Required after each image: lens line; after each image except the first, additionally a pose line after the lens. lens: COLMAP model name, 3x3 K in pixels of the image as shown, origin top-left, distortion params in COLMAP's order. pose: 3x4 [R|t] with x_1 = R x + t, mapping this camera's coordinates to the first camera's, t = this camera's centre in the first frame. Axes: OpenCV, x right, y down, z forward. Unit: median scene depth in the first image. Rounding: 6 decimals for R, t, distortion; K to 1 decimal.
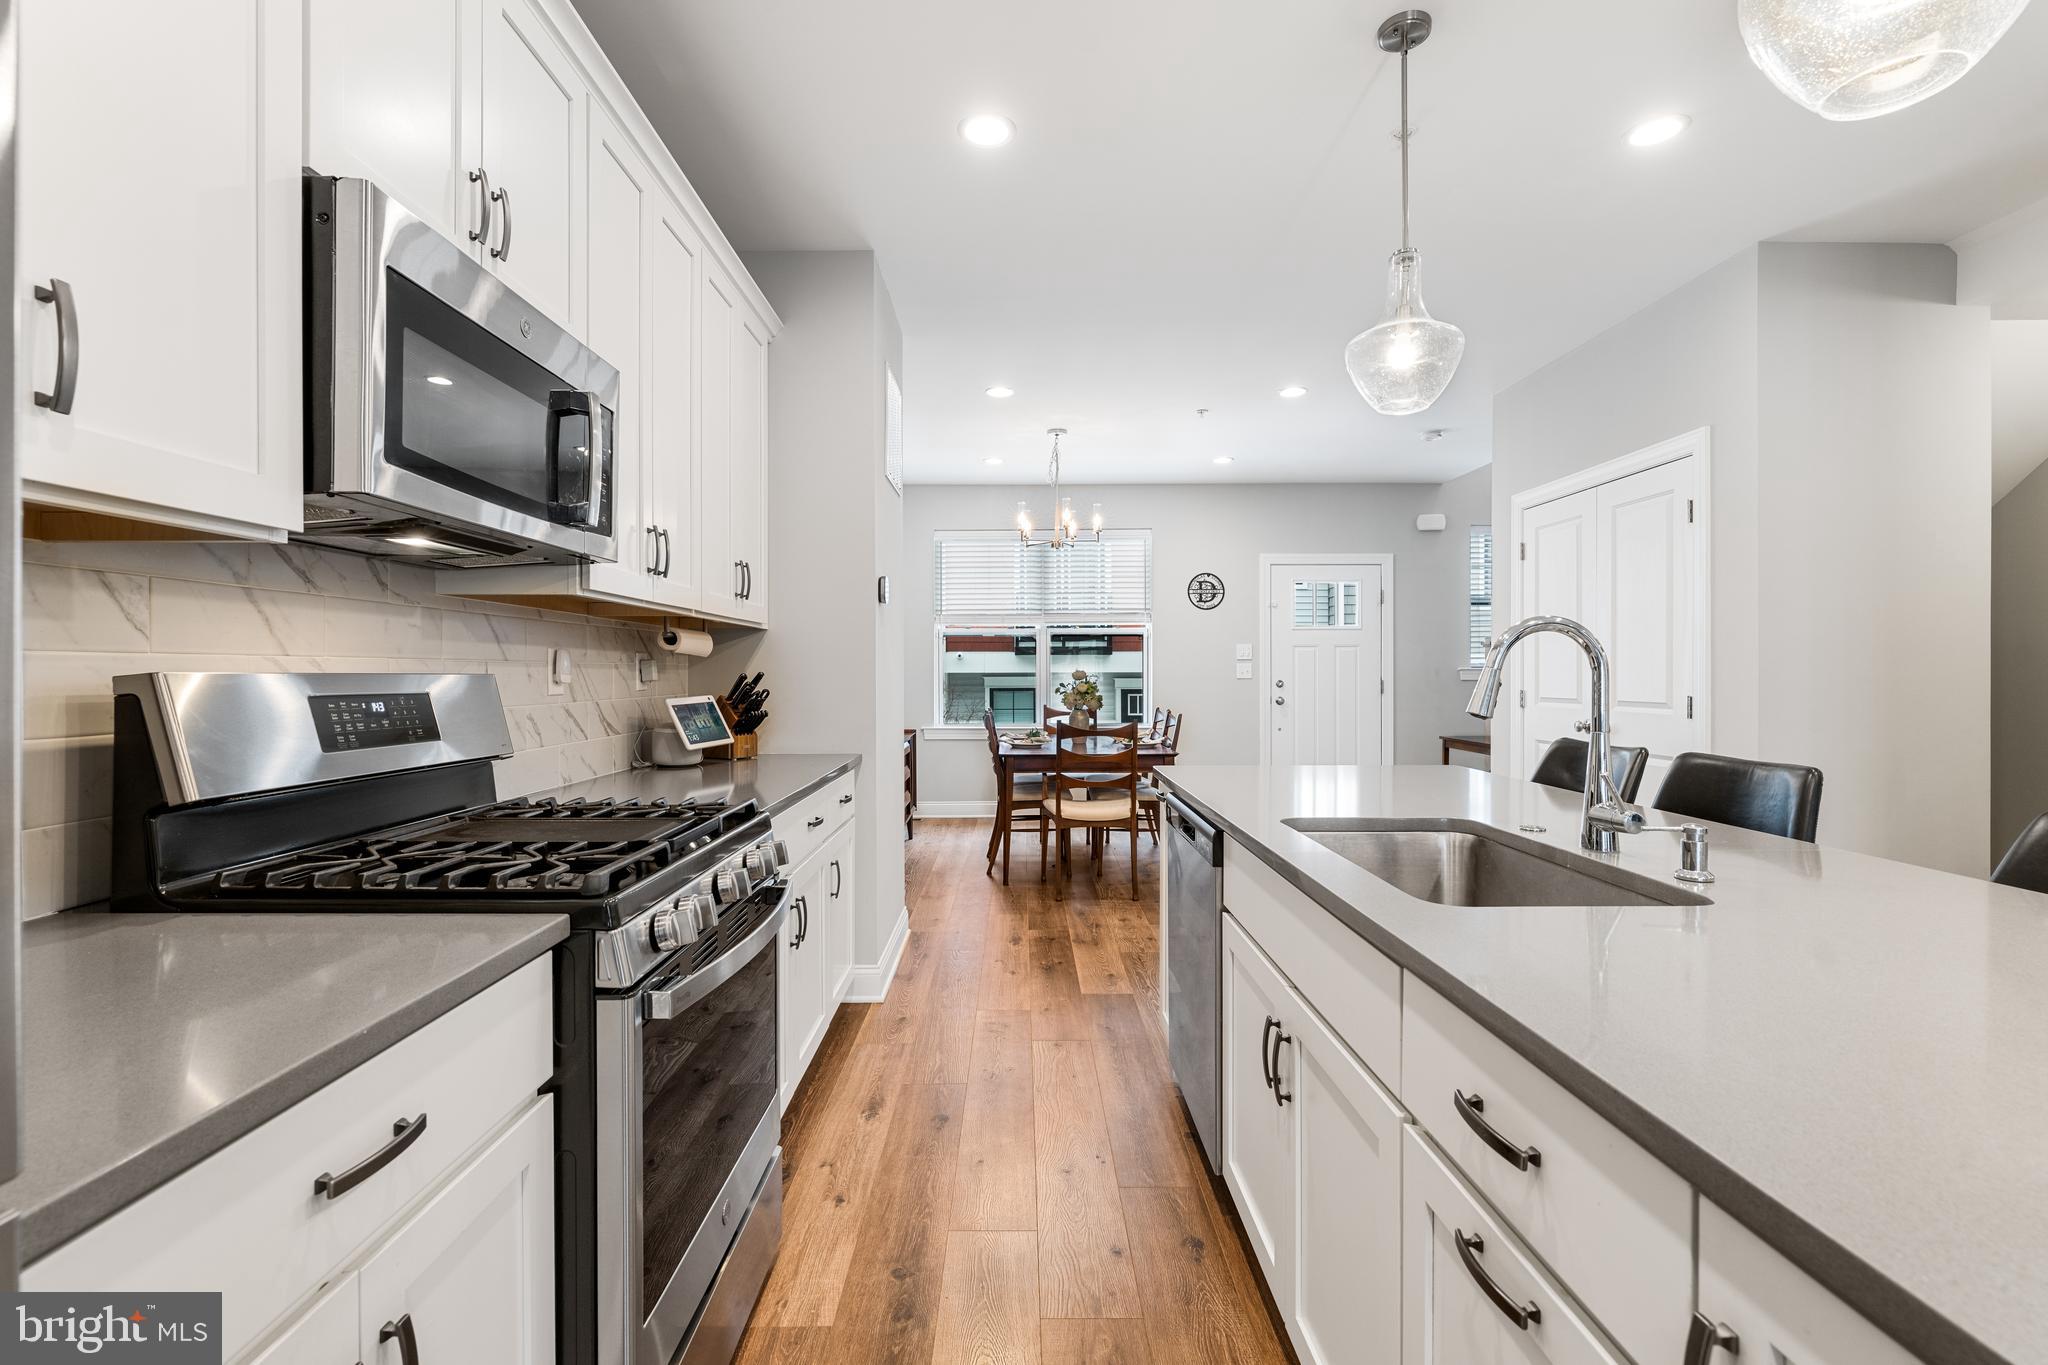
lens RADIAL K [[919.7, 0, 1011.9], [0, 919.7, 673.5], [0, 0, 1]] dist [-0.008806, 0.003049]
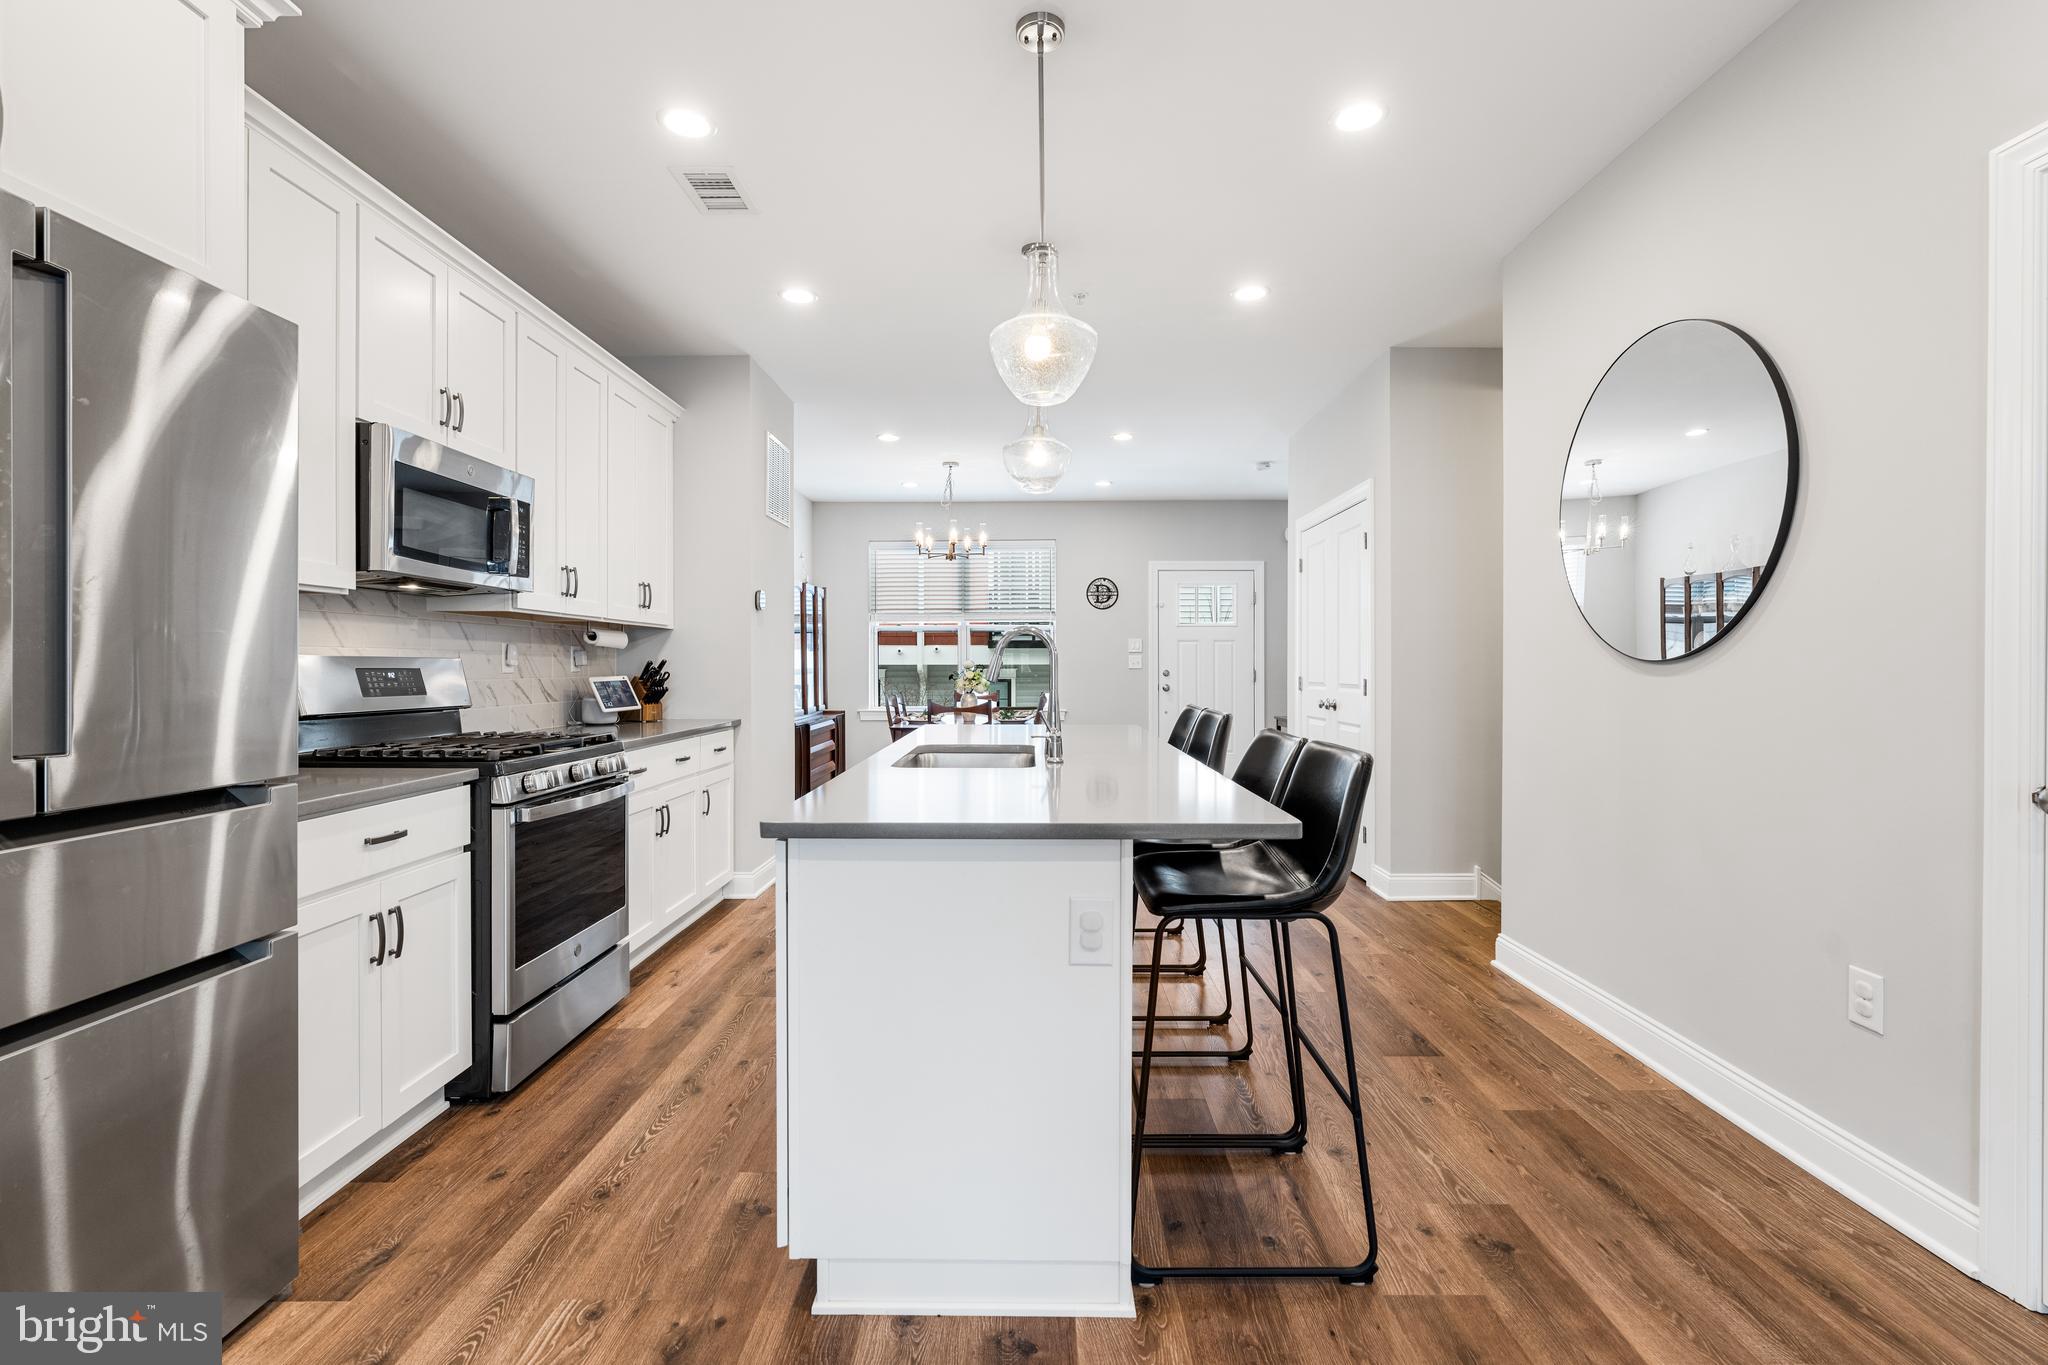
lens RADIAL K [[919.7, 0, 1016.1], [0, 919.7, 665.3], [0, 0, 1]] dist [-0.008806, 0.003049]
pose [[0.999911, 0.001302, -0.013252, 0.386844], [-0.001328, 0.999997, -0.001951, 0.012499], [0.013249, 0.001969, 0.999910, -0.543156]]
